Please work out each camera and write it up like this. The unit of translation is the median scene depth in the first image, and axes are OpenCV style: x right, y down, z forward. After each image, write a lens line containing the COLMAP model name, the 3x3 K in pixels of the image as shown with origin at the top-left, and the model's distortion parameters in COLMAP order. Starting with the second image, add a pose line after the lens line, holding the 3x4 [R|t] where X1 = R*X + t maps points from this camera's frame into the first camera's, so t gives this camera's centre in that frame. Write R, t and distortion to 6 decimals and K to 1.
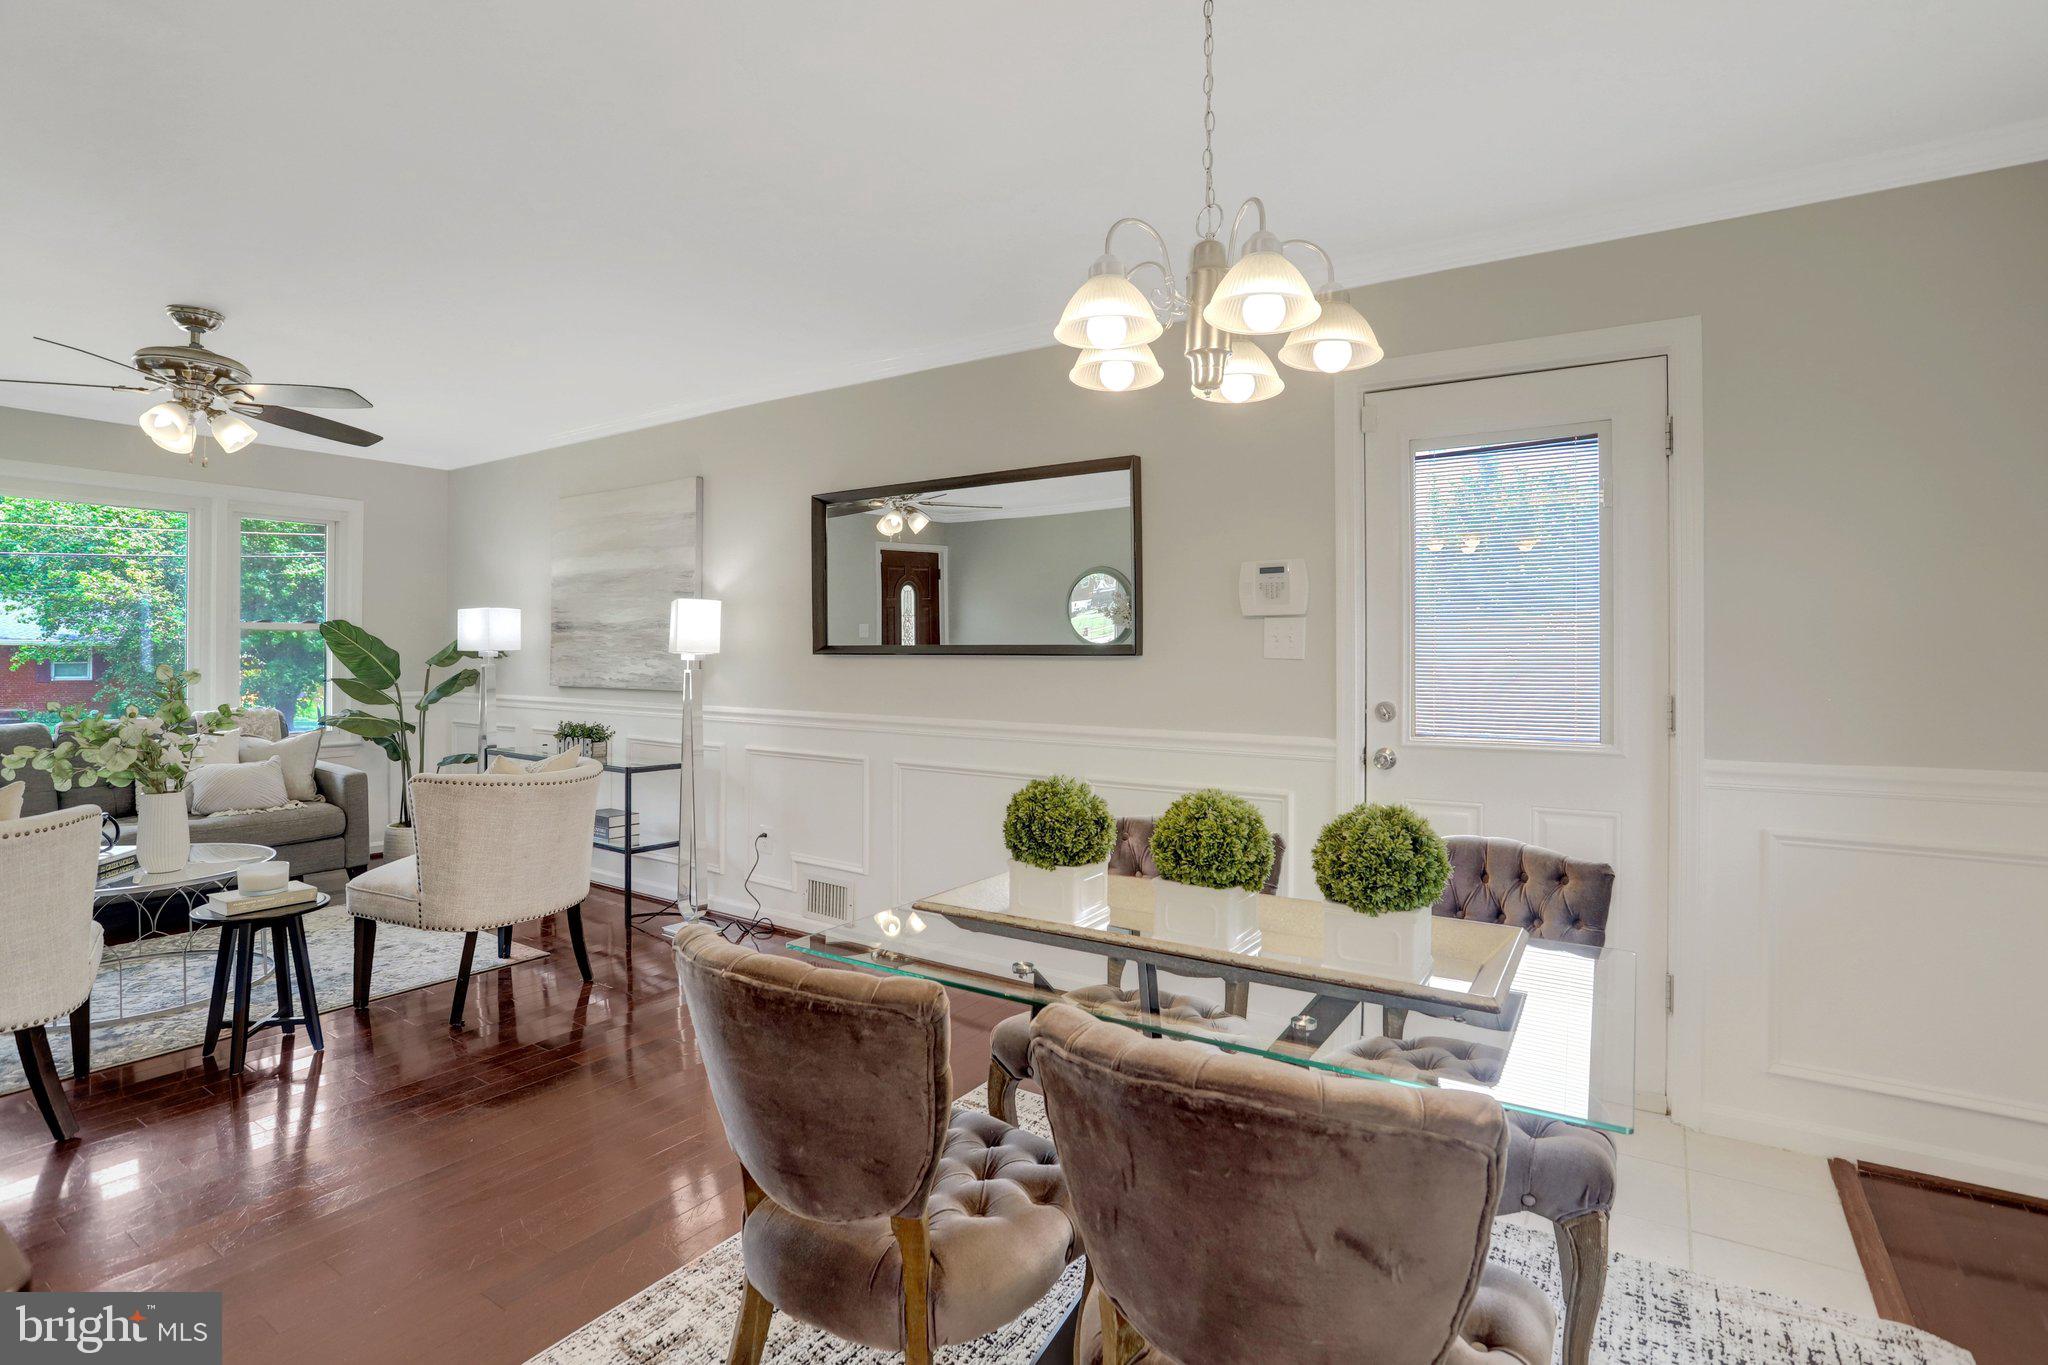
lens RADIAL K [[1003.6, 0, 1011.0], [0, 1003.6, 675.1], [0, 0, 1]] dist [-0.087450, 0.046548]
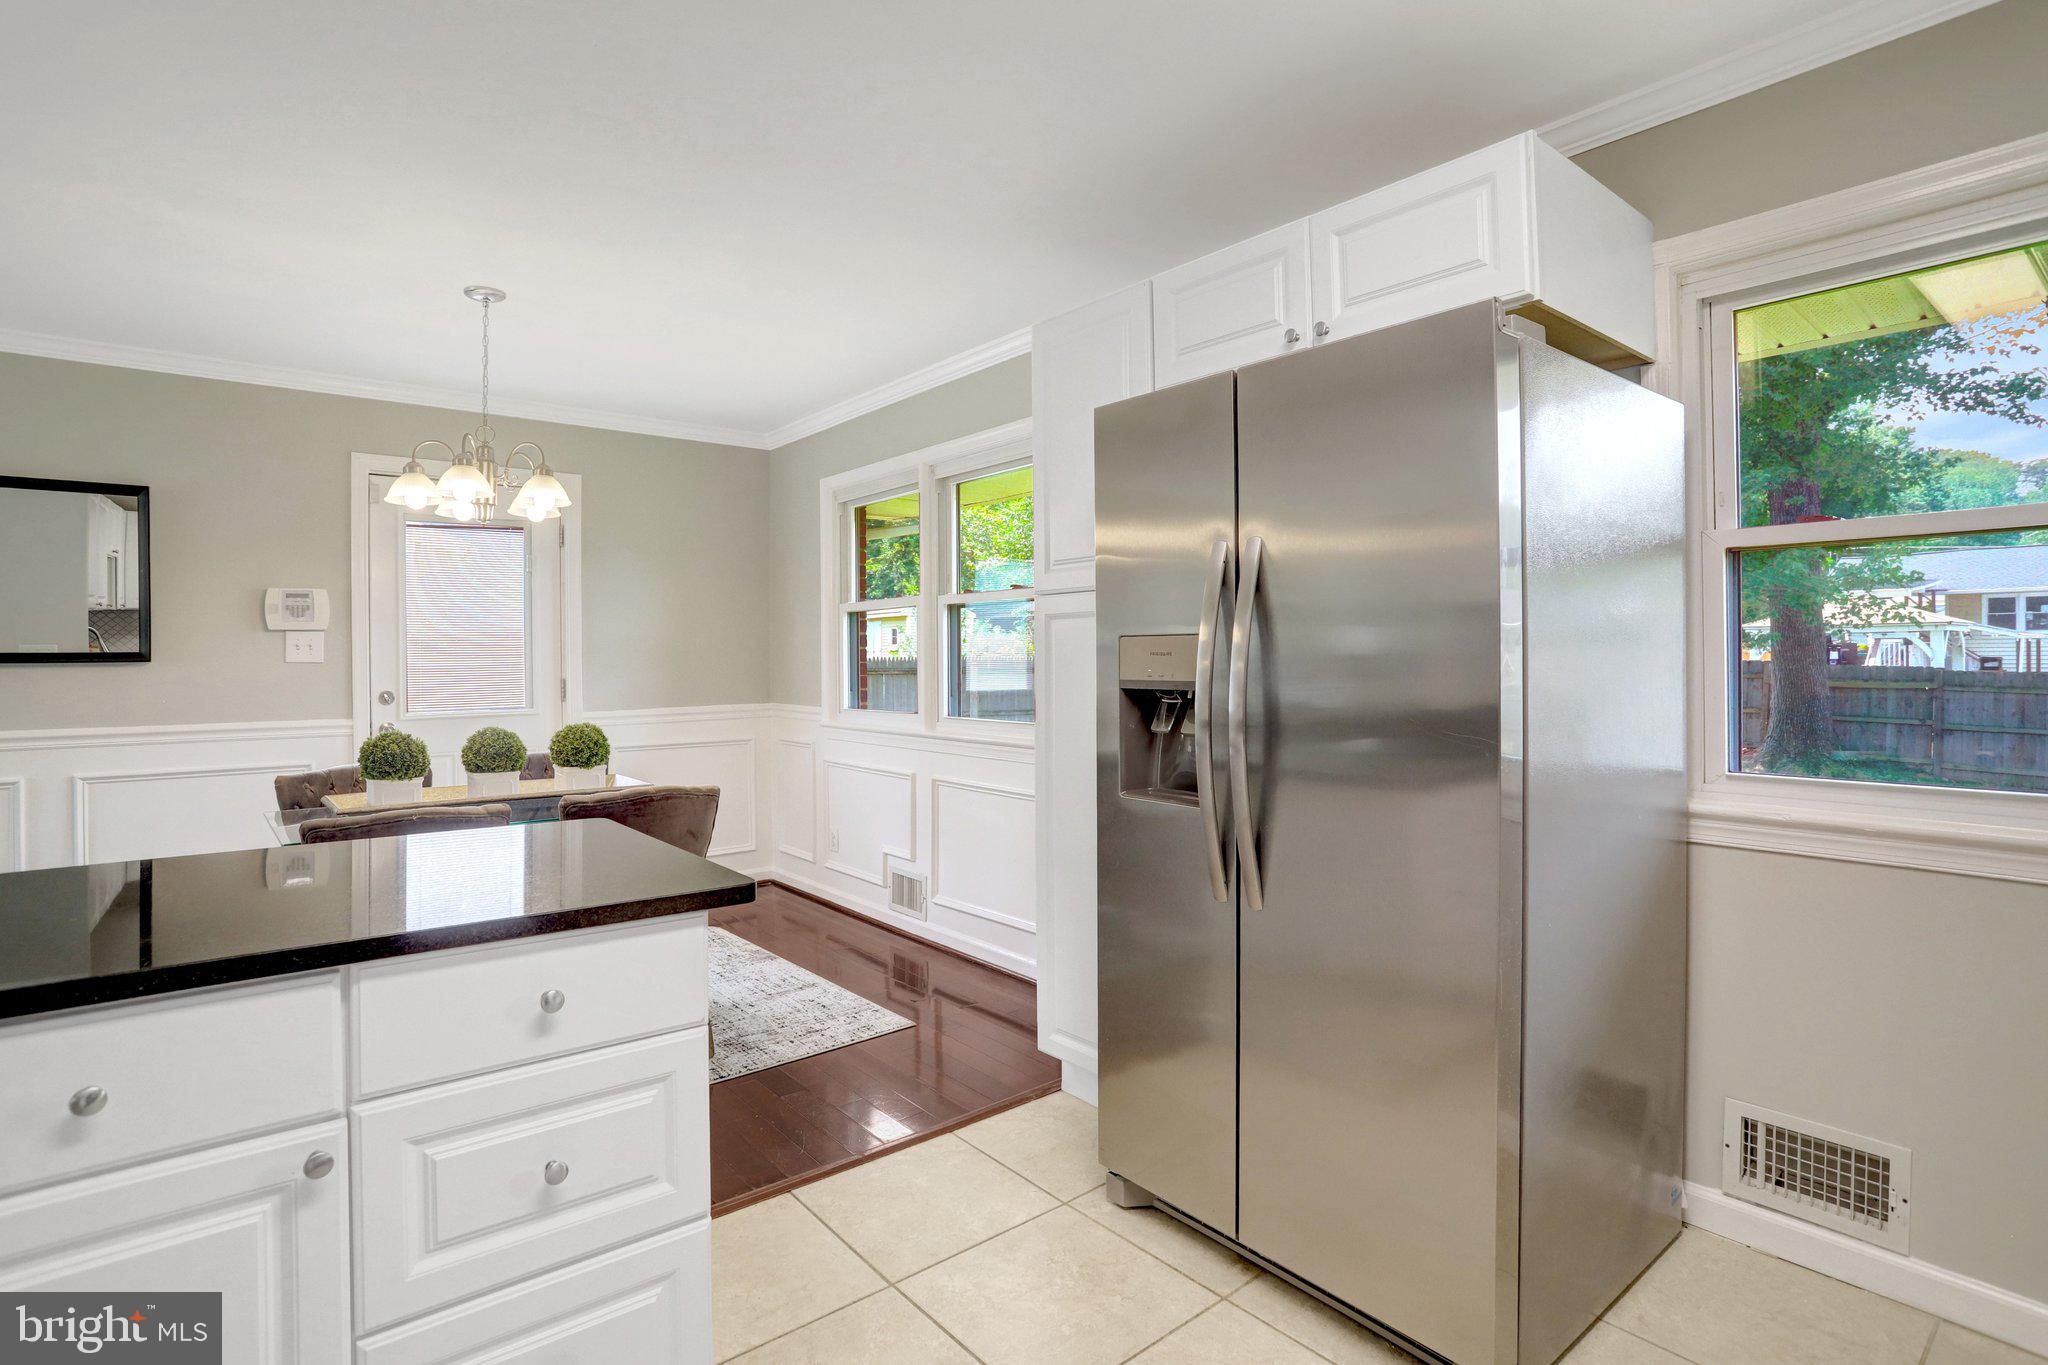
lens RADIAL K [[1014.4, 0, 1006.8], [0, 1014.4, 658.9], [0, 0, 1]] dist [-0.056849, 0.025811]
pose [[0.290356, -0.010259, 0.956864, -0.807496], [0.029539, 0.999562, 0.001753, 0.004646], [-0.956463, 0.027756, 0.290531, -0.316736]]
